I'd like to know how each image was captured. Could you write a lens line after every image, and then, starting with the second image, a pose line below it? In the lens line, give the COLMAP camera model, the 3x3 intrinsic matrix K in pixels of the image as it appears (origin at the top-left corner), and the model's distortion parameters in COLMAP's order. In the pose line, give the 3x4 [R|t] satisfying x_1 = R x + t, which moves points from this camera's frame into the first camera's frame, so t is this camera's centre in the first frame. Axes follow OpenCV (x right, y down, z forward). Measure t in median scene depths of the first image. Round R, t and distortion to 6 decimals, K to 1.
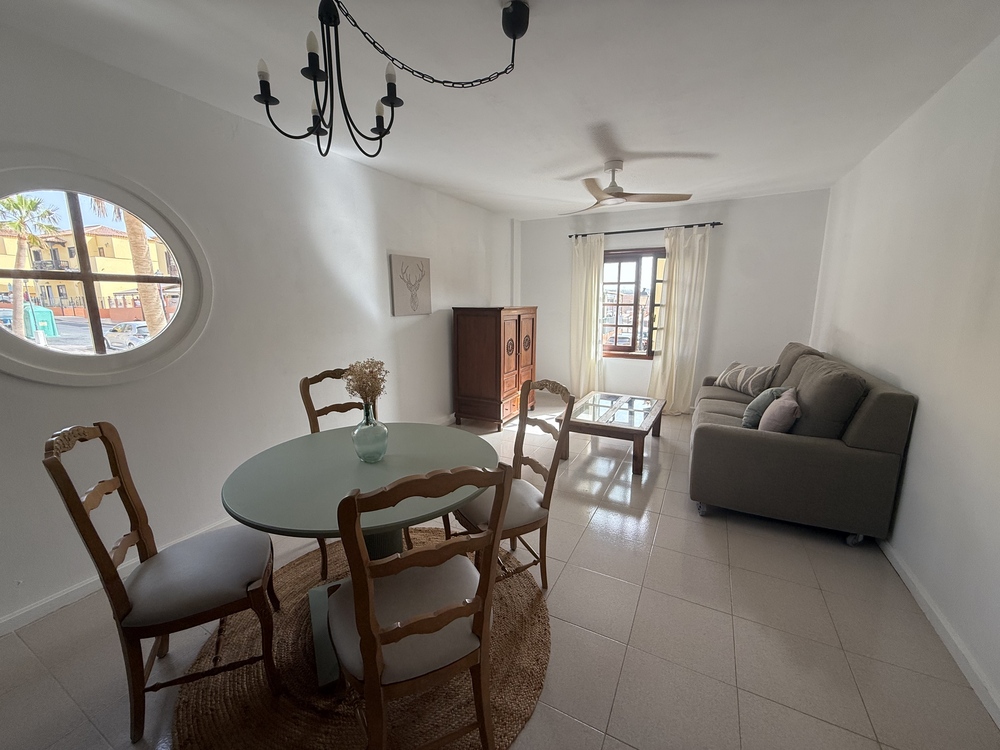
lens RADIAL K [[398.1, 0, 496.7], [0, 398.1, 374.6], [0, 0, 1]] dist [-0.001486, 0.000413]
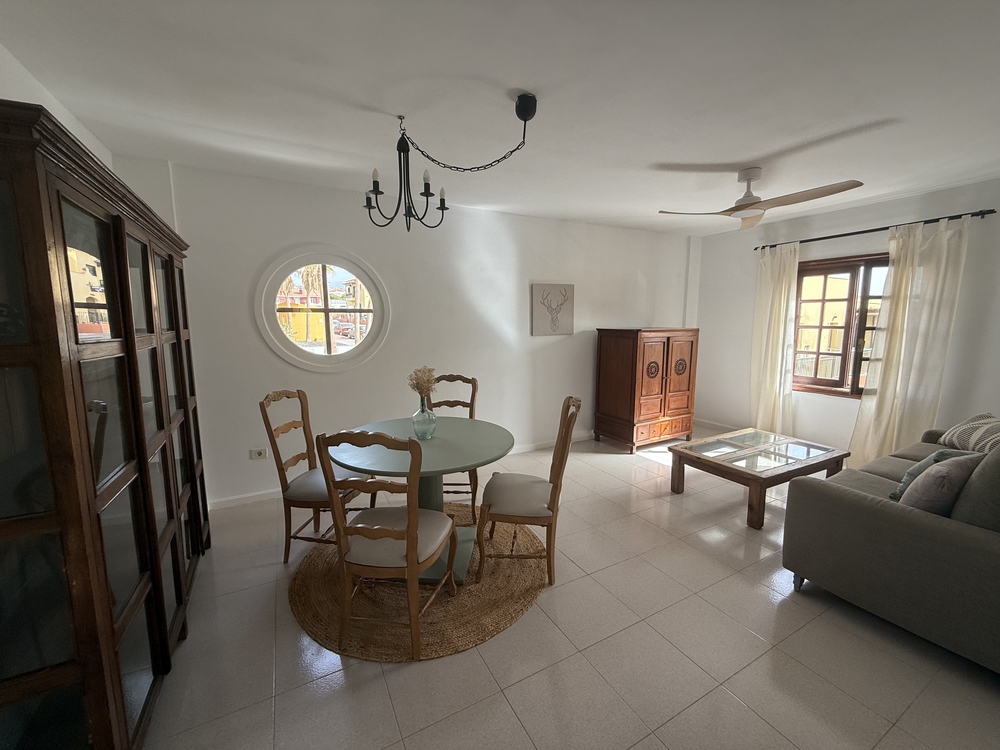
lens RADIAL K [[398.1, 0, 496.7], [0, 398.1, 374.4], [0, 0, 1]] dist [-0.001486, 0.000413]
pose [[0.832501, 0.074475, -0.548996, 0.270193], [-0.099391, 0.994924, -0.015749, -0.005062], [0.545036, 0.067676, 0.835677, -0.020225]]
